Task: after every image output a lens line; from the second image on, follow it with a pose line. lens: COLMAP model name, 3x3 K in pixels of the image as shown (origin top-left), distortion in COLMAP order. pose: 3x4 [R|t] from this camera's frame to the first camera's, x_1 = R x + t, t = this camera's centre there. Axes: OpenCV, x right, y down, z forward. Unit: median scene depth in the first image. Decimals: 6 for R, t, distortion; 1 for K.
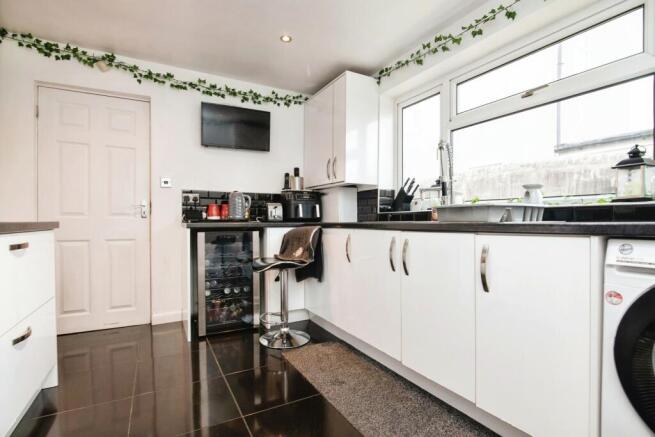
lens RADIAL K [[322.2, 0, 327.5], [0, 322.2, 218.5], [0, 0, 1]] dist [0.000713, 0.000013]
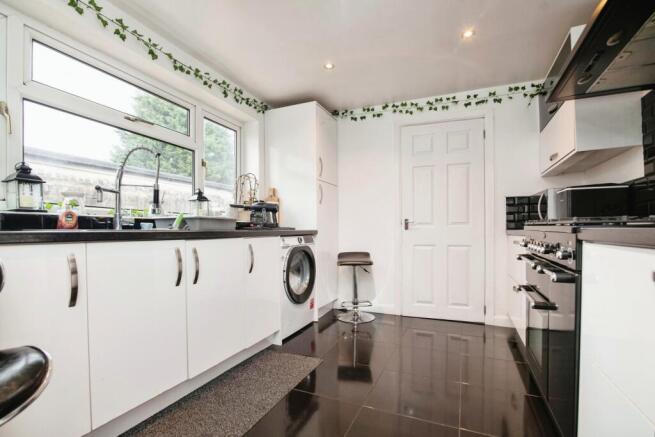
lens RADIAL K [[309.9, 0, 328.3], [0, 309.9, 225.4], [0, 0, 1]] dist [-0.001227, -0.000446]
pose [[-0.606788, 0.021030, 0.794586, -0.663104], [0.000953, 0.999668, -0.025731, 0.021397], [-0.794863, -0.014856, -0.606607, 1.098283]]
